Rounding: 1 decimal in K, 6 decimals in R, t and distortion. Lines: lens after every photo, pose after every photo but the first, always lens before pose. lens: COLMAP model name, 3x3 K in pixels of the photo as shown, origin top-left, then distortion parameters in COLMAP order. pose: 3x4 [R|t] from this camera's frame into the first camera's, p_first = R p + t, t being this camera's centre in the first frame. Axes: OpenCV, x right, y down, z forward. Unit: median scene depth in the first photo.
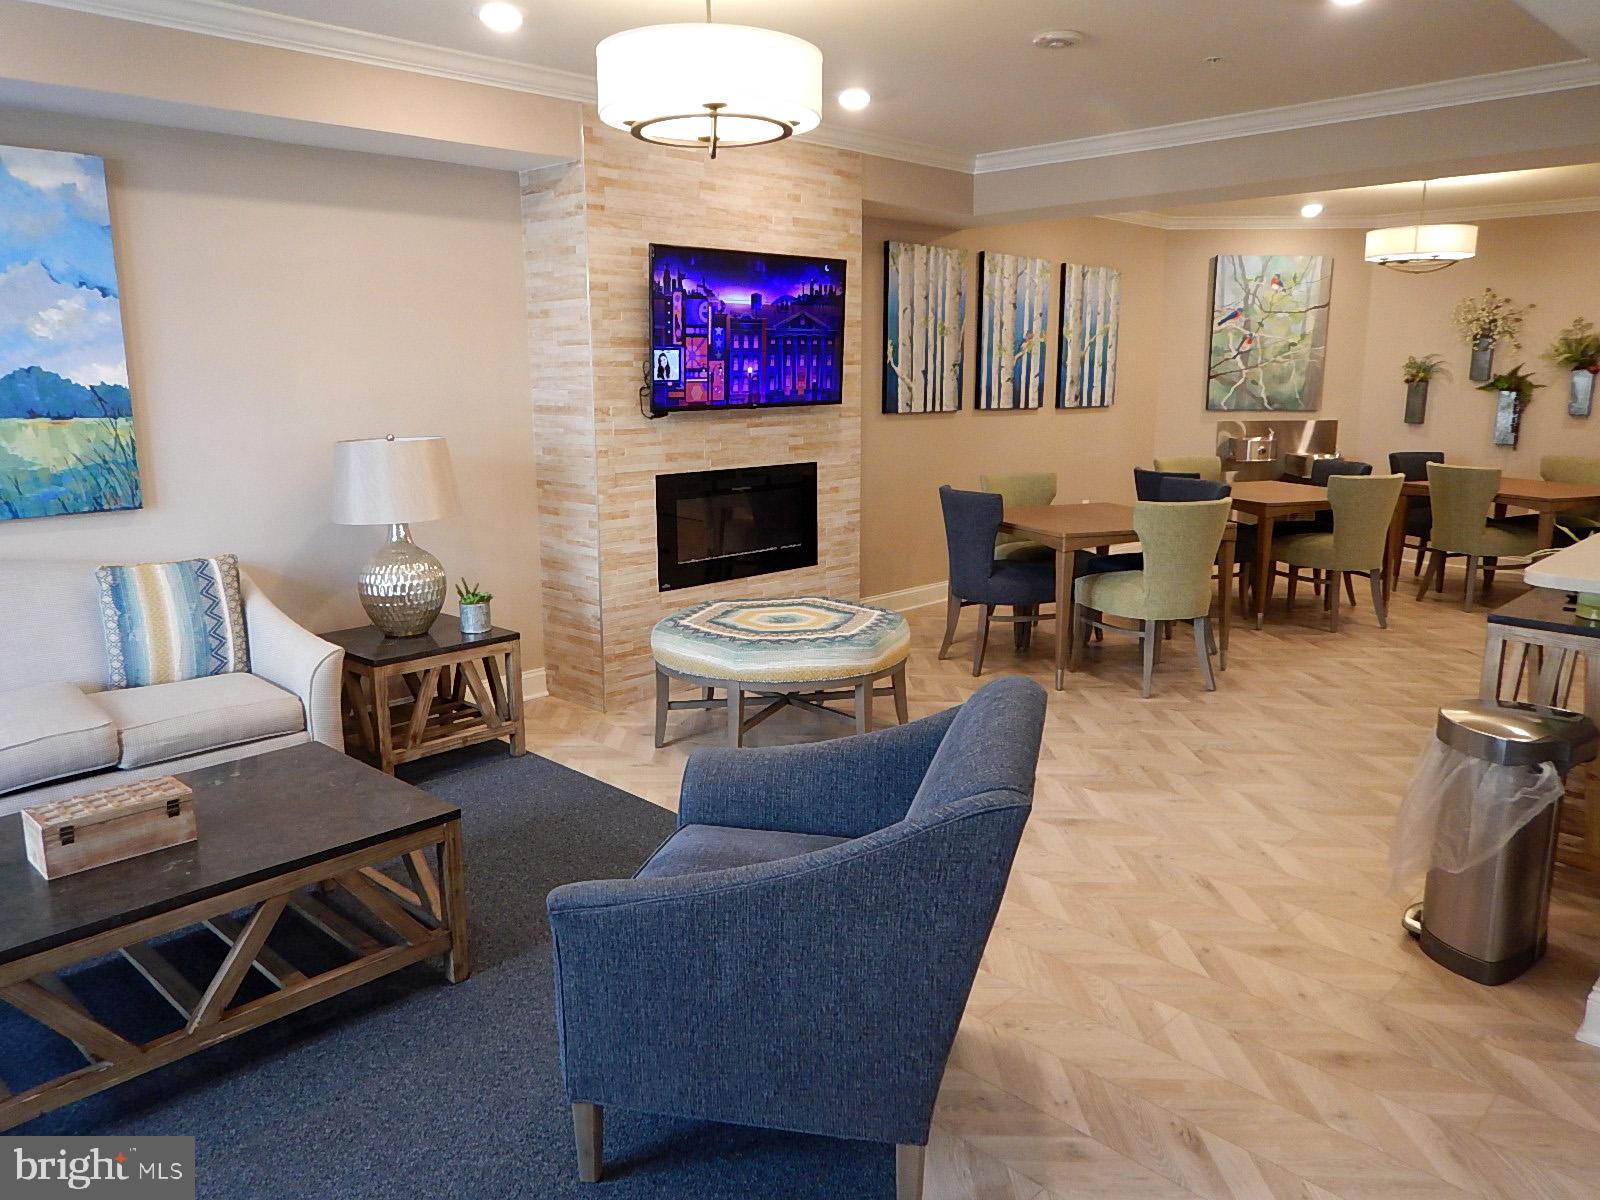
lens RADIAL K [[1168.9, 0, 800.0], [0, 1168.9, 600.0], [0, 0, 1]] dist [0.045001, -0.050923]
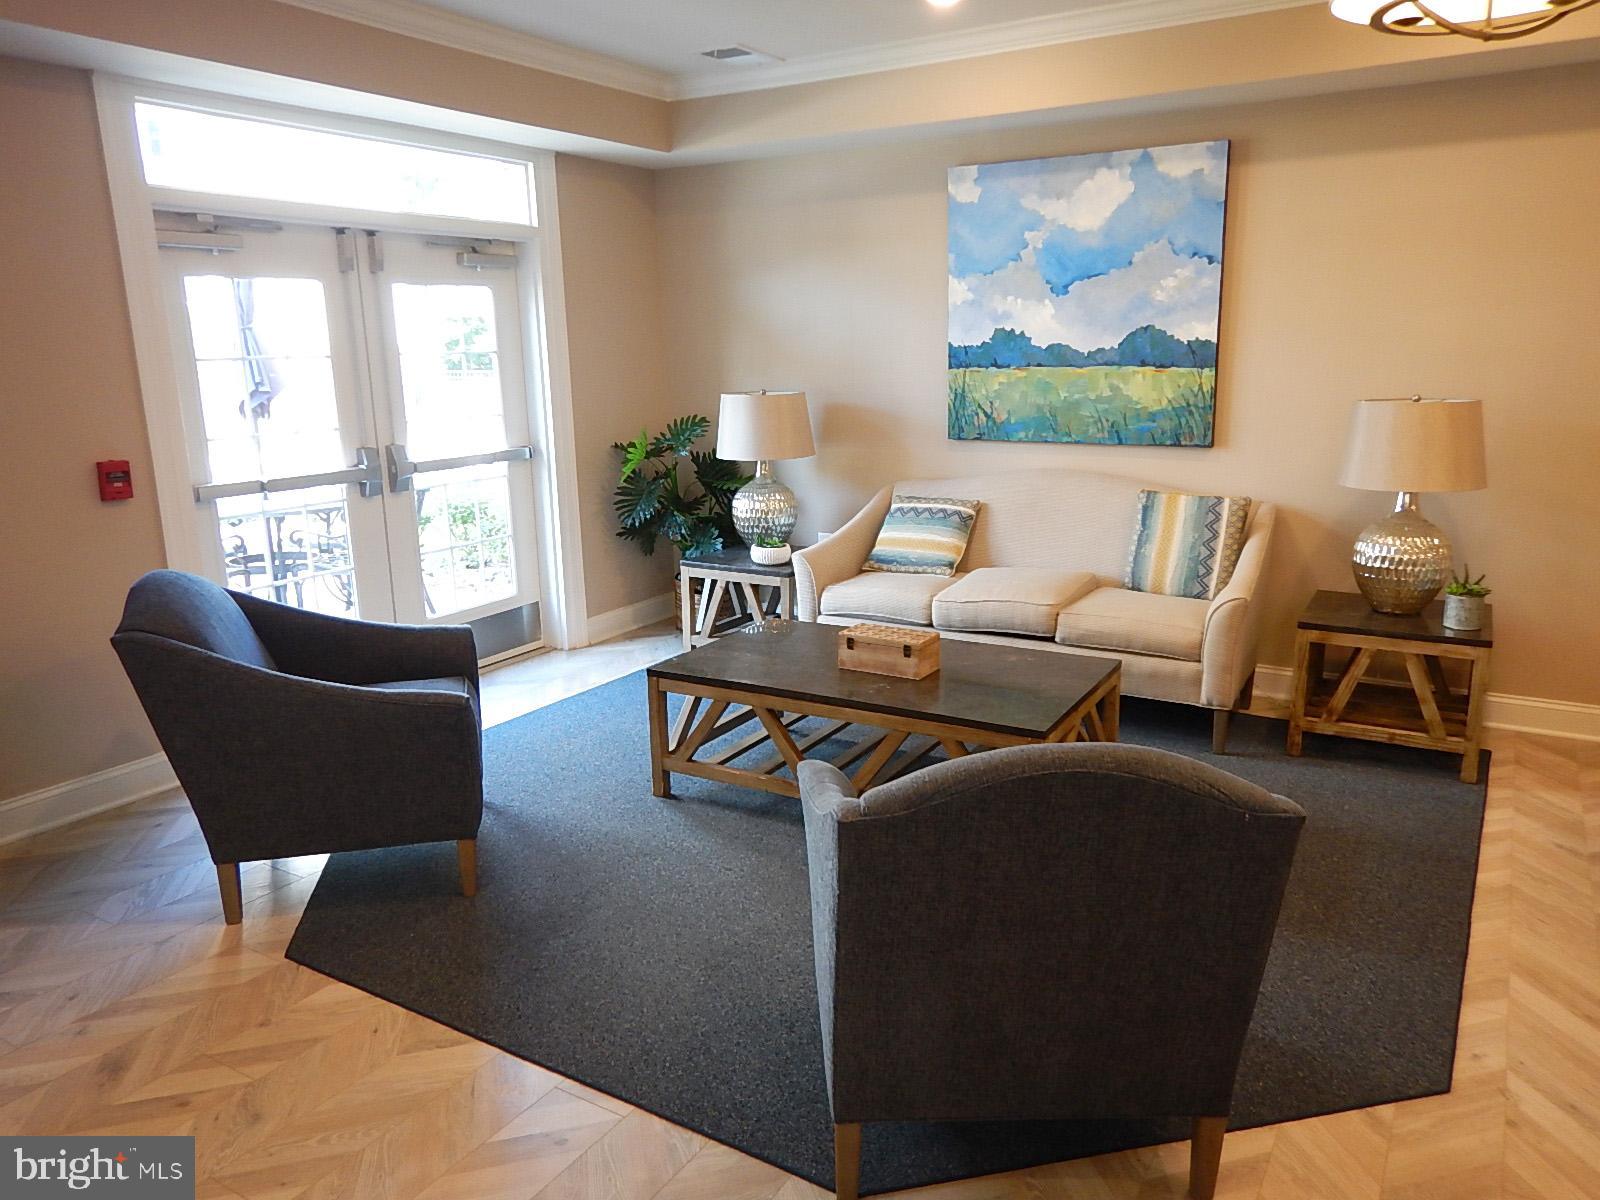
lens RADIAL K [[1168.9, 0, 800.0], [0, 1168.9, 600.0], [0, 0, 1]] dist [0.045001, -0.050923]
pose [[0.216252, 0.220972, -0.951003, 0.504159], [-0.175454, 0.966989, 0.184790, -0.078182], [0.960443, 0.126896, 0.247883, 0.358986]]
